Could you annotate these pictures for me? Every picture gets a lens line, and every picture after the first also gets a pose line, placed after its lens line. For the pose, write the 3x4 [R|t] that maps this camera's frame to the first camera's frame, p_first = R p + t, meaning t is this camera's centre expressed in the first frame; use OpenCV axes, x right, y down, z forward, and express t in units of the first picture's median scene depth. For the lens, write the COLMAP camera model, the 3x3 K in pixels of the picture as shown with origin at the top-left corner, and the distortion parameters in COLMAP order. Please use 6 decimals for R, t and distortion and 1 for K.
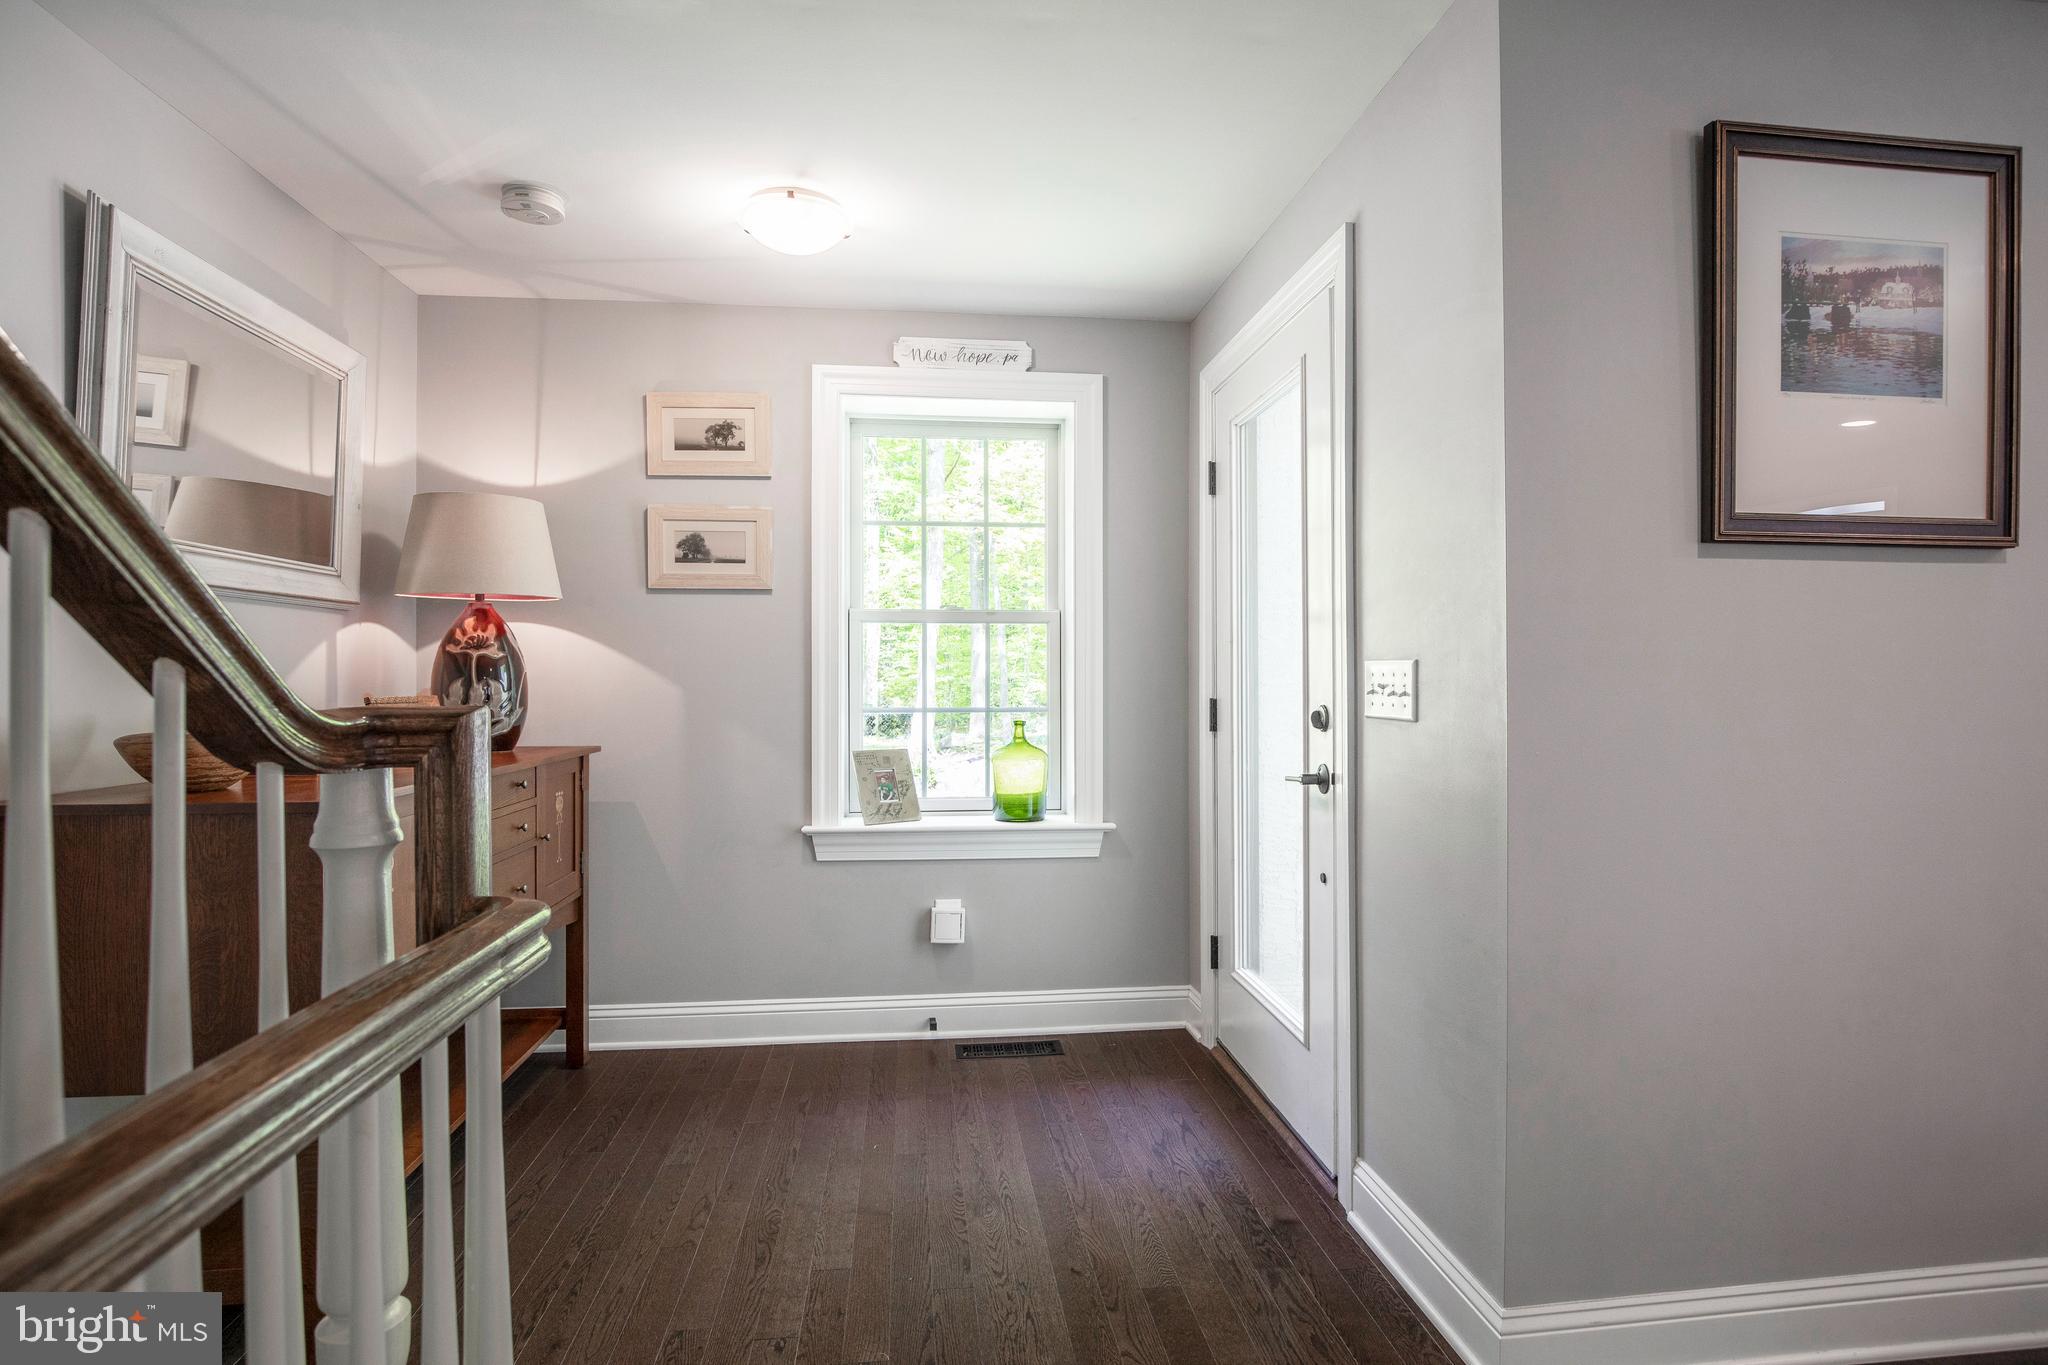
lens RADIAL K [[1038.2, 0, 1031.9], [0, 1038.2, 681.1], [0, 0, 1]] dist [-0.005415, -0.001295]
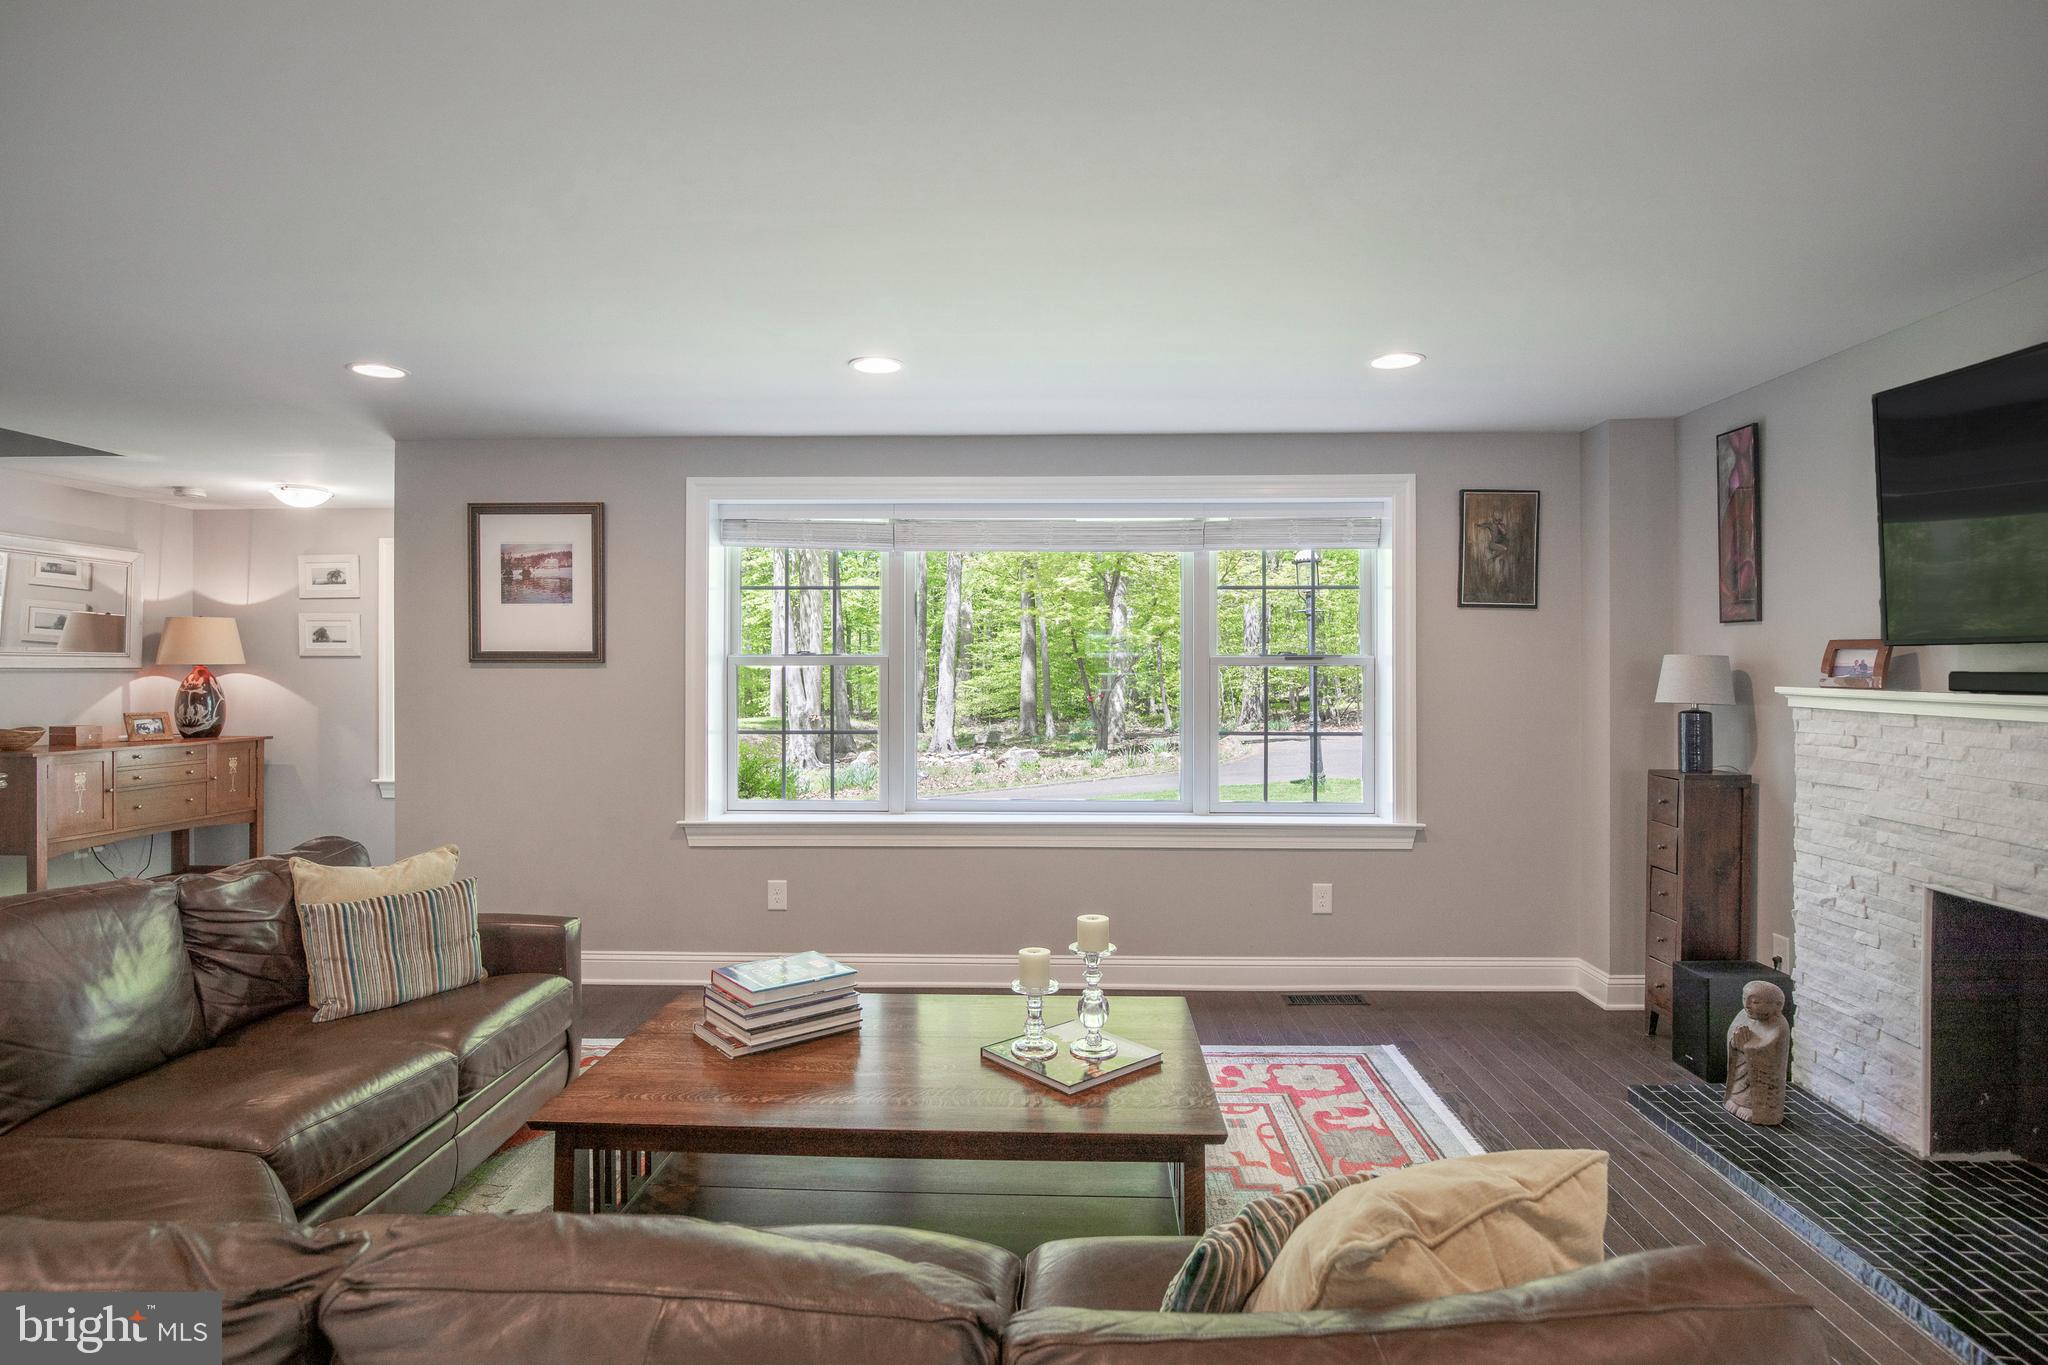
lens RADIAL K [[1038.2, 0, 1021.4], [0, 1038.2, 675.5], [0, 0, 1]] dist [-0.005415, -0.001295]
pose [[0.987404, 0.002886, -0.158190, 1.508776], [-0.002828, 0.999996, 0.000594, -0.067173], [0.158191, -0.000140, 0.987409, -0.839108]]
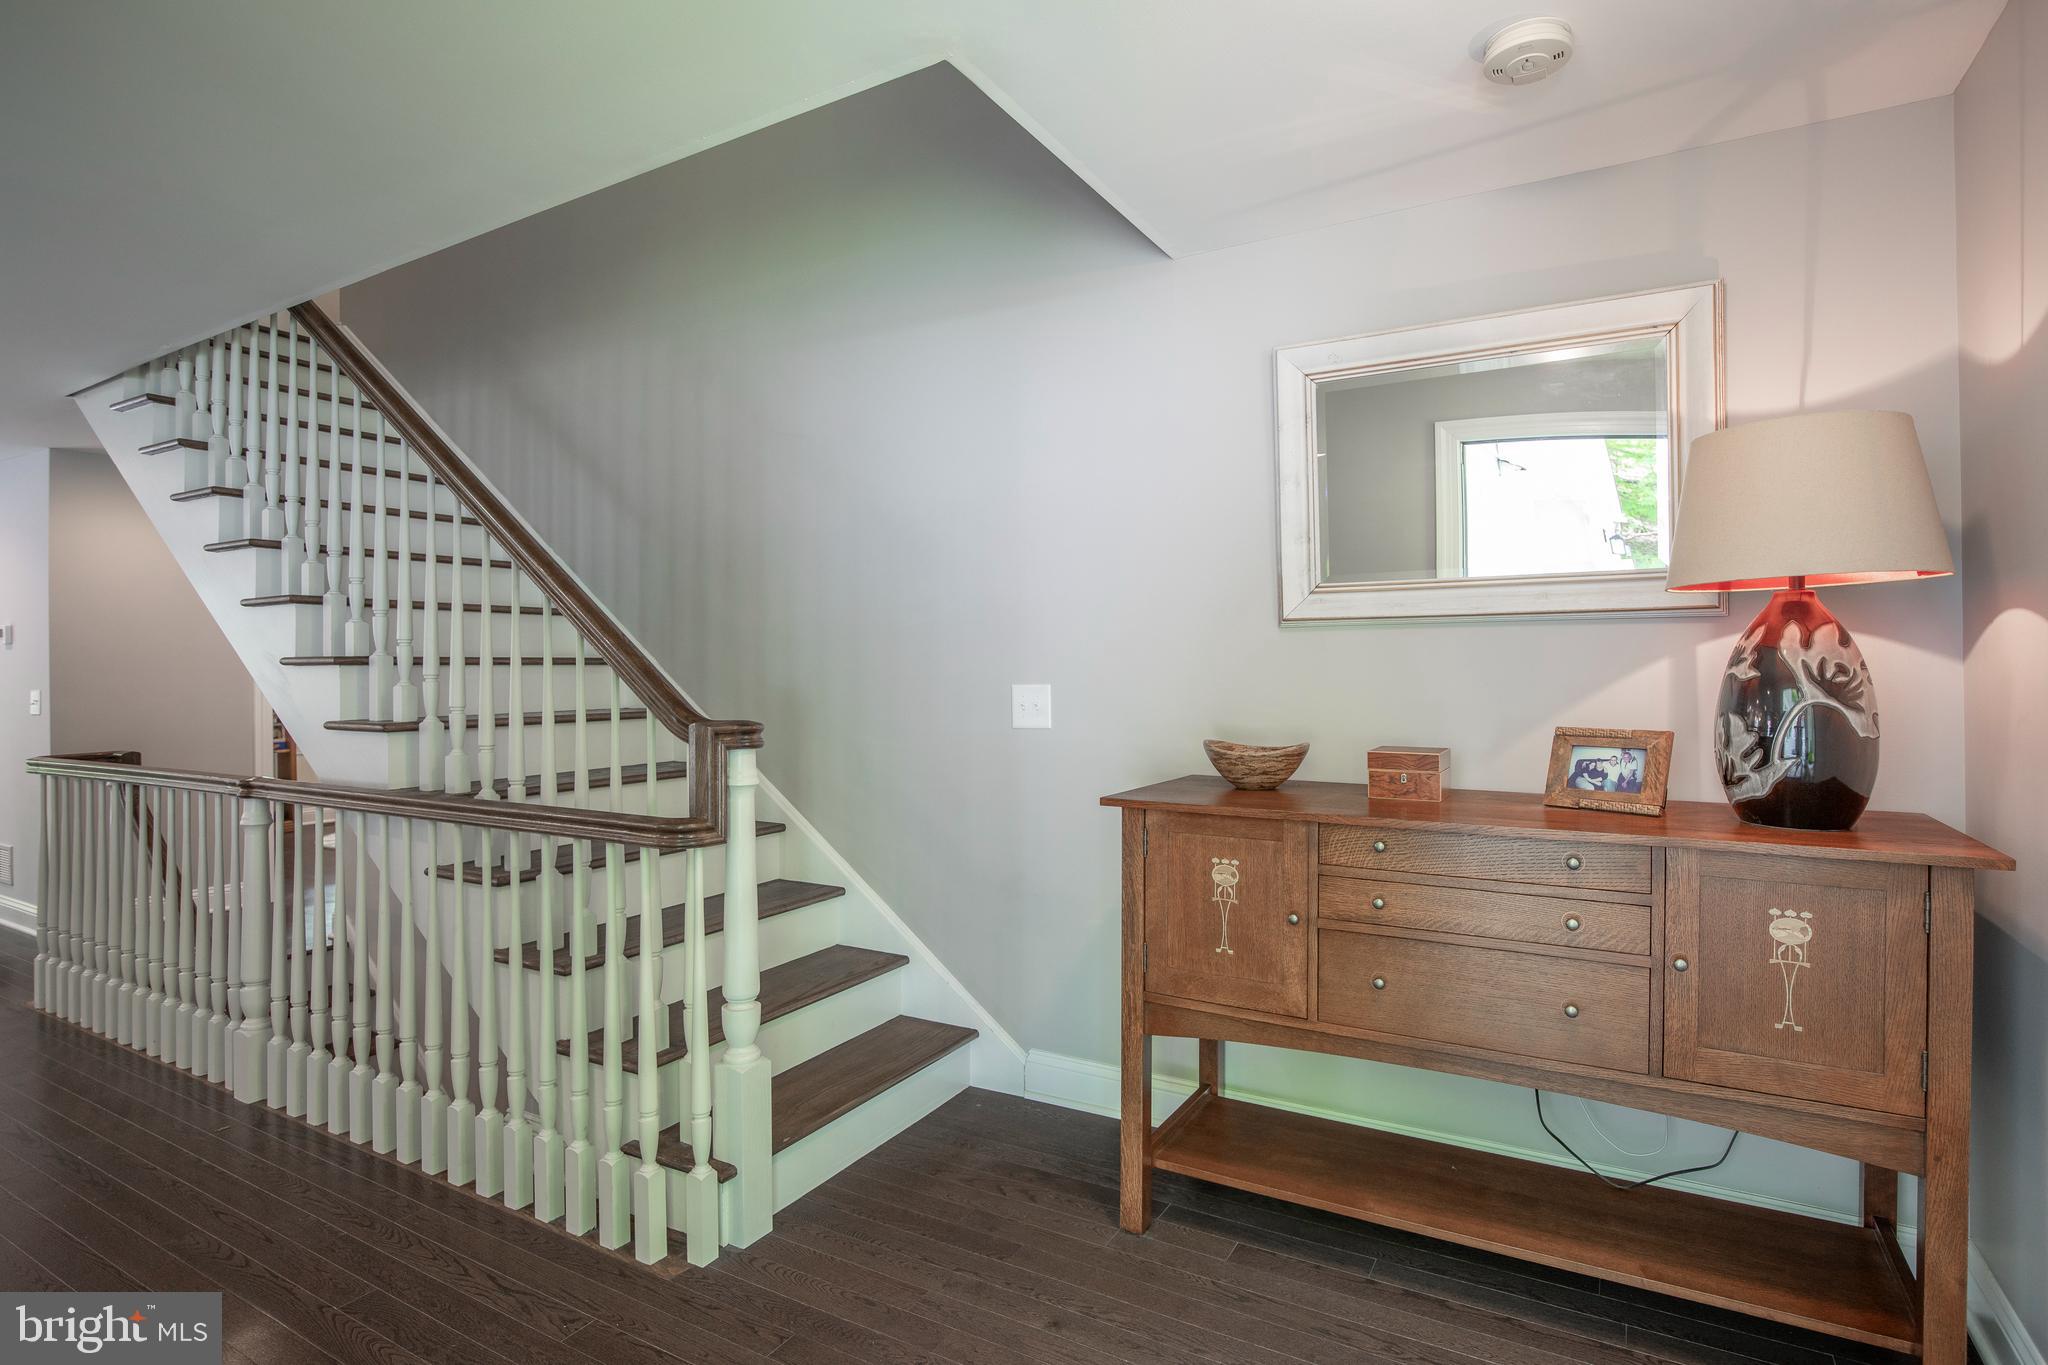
lens RADIAL K [[1038.2, 0, 1022.9], [0, 1038.2, 672.7], [0, 0, 1]] dist [-0.005415, -0.001295]
pose [[-0.598501, 0.006343, -0.801097, 0.278994], [0.000368, 0.999971, 0.007642, -0.032976], [0.801122, 0.004279, -0.598486, 1.070137]]
